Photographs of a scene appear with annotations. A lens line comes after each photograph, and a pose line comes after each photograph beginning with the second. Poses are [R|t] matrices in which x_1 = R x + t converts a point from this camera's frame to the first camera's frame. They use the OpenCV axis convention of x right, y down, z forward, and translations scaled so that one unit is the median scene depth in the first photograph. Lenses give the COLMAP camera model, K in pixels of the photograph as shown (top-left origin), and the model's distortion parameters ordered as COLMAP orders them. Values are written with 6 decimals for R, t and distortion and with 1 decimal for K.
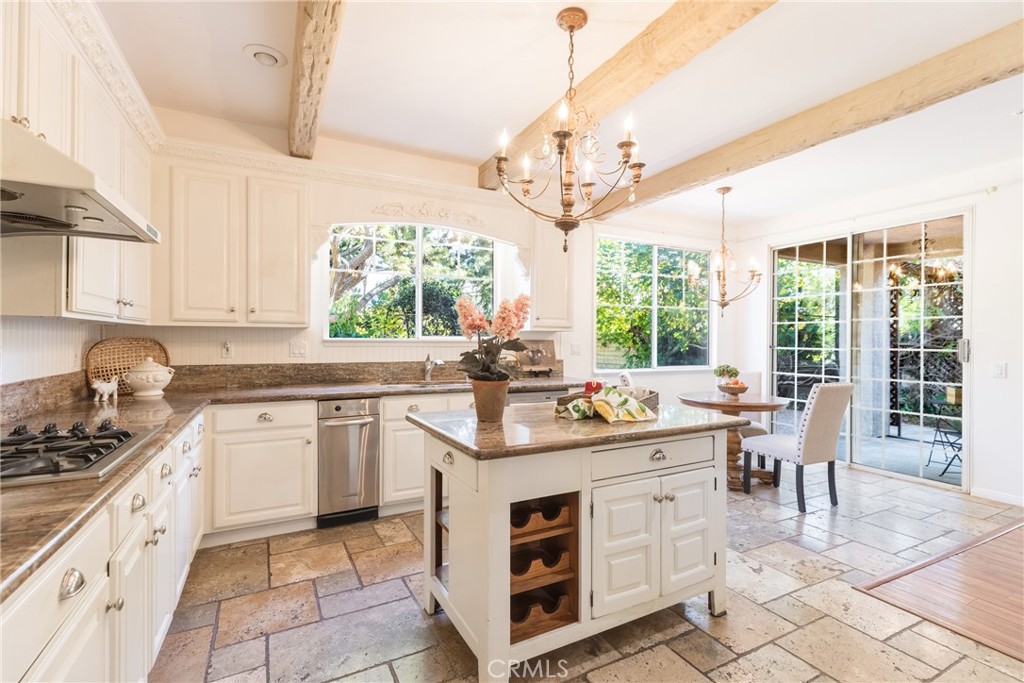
lens RADIAL K [[464.0, 0, 479.7], [0, 464.0, 339.8], [0, 0, 1]] dist [-0.000743, -0.001082]
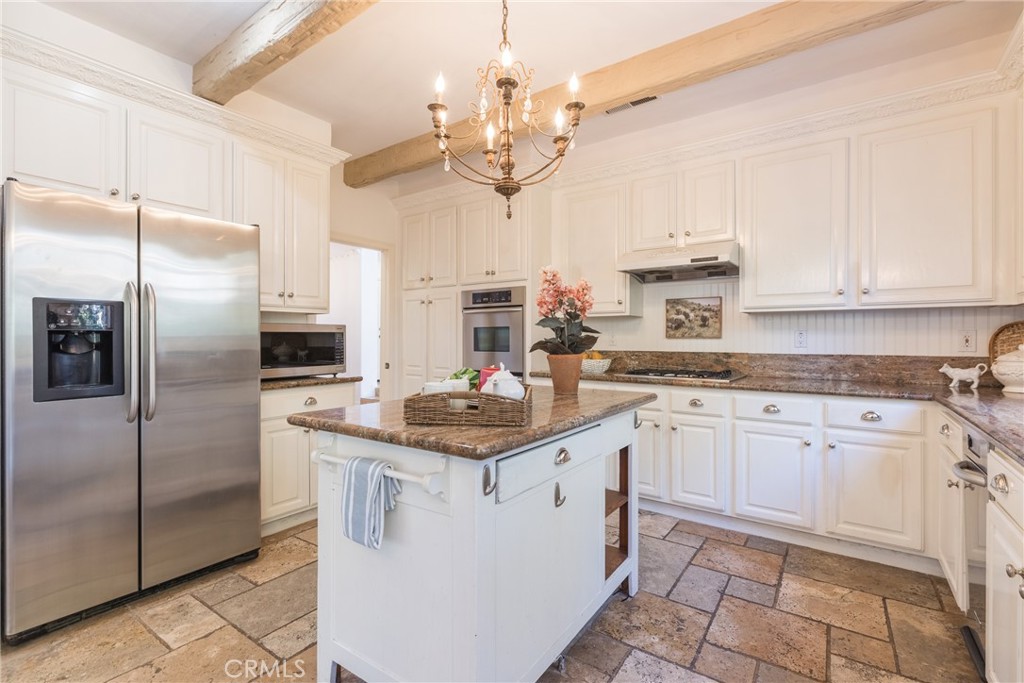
lens RADIAL K [[464.0, 0, 512.5], [0, 464.0, 339.0], [0, 0, 1]] dist [-0.000743, -0.001082]
pose [[-0.857680, -0.005891, -0.514151, 0.305363], [-0.006866, 0.999976, -0.000002, 0.020198], [0.514139, 0.003528, -0.857700, 0.839475]]
